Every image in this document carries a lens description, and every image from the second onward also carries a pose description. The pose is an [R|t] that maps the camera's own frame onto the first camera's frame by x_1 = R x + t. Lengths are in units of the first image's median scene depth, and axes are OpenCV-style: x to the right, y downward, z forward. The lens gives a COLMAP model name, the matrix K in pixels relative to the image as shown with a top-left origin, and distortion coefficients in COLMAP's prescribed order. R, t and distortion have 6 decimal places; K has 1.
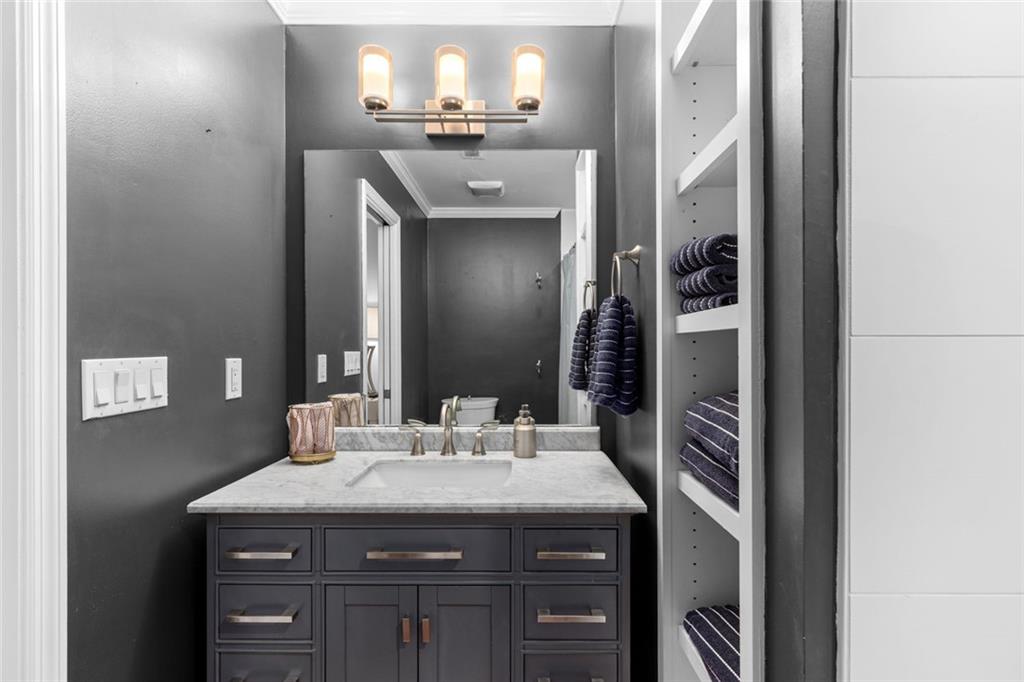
lens RADIAL K [[466.1, 0, 515.1], [0, 466.1, 346.9], [0, 0, 1]] dist [-0.000120, 0.000076]
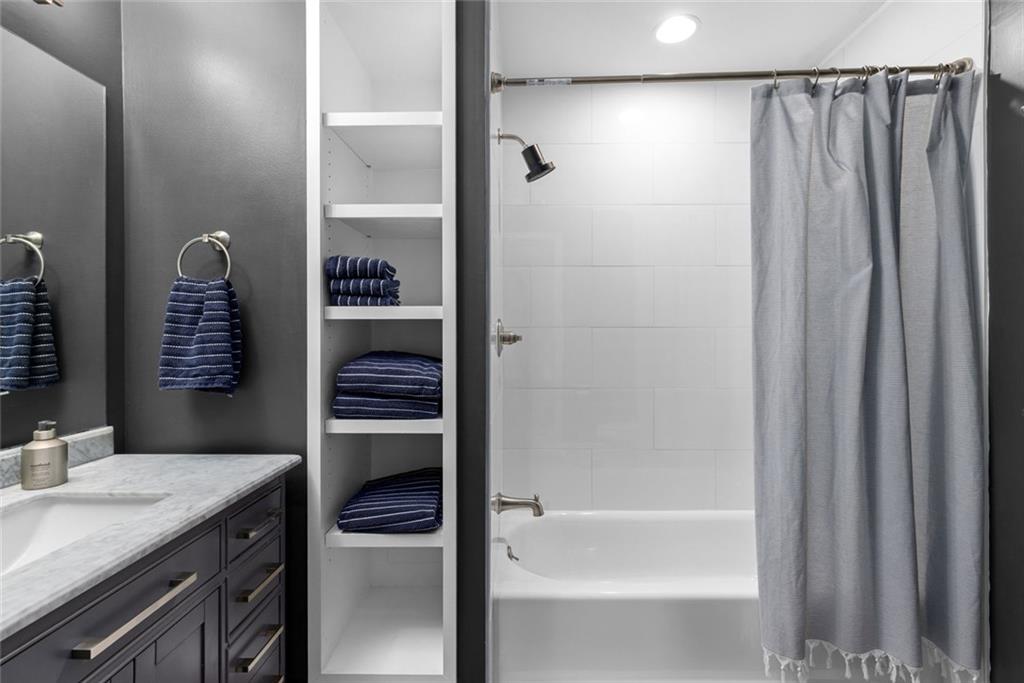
lens RADIAL K [[463.7, 0, 514.9], [0, 463.7, 331.6], [0, 0, 1]] dist [0.000540, 0.000455]
pose [[0.008103, 0.000861, 0.999967, -0.794364], [0.000722, 0.999999, -0.000867, 0.007203], [-0.999967, 0.000729, 0.008102, 0.351640]]
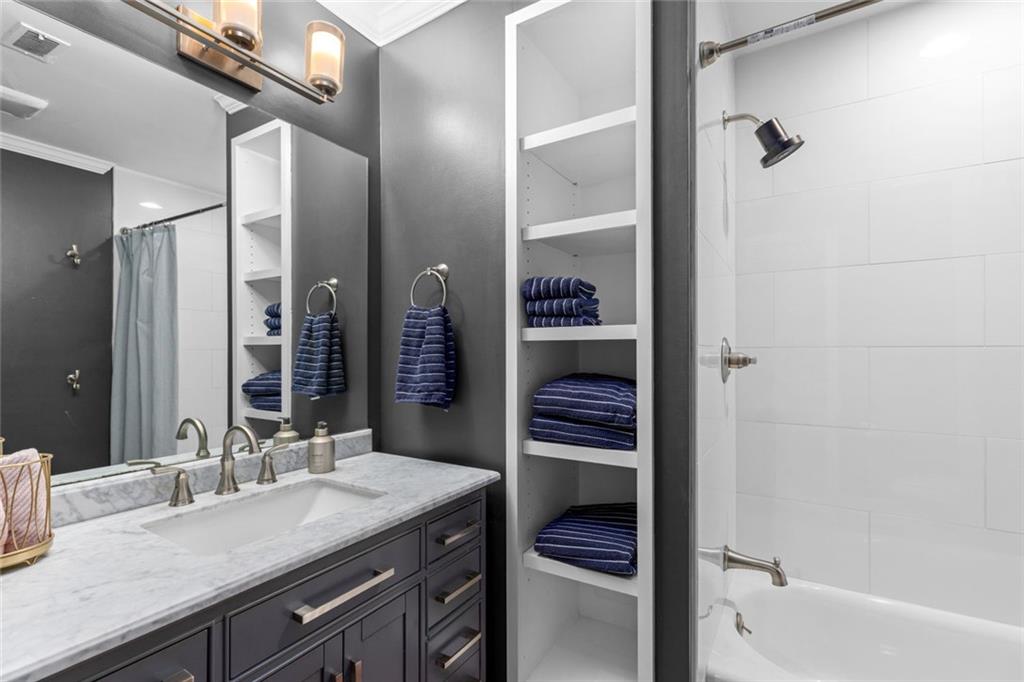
lens RADIAL K [[464.7, 0, 511.7], [0, 464.7, 349.1], [0, 0, 1]] dist [0.001741, 0.000251]
pose [[0.518210, 0.003994, 0.855244, -0.670797], [0.001037, 0.999985, -0.005298, 0.002278], [-0.855253, 0.003632, 0.518198, 0.255952]]
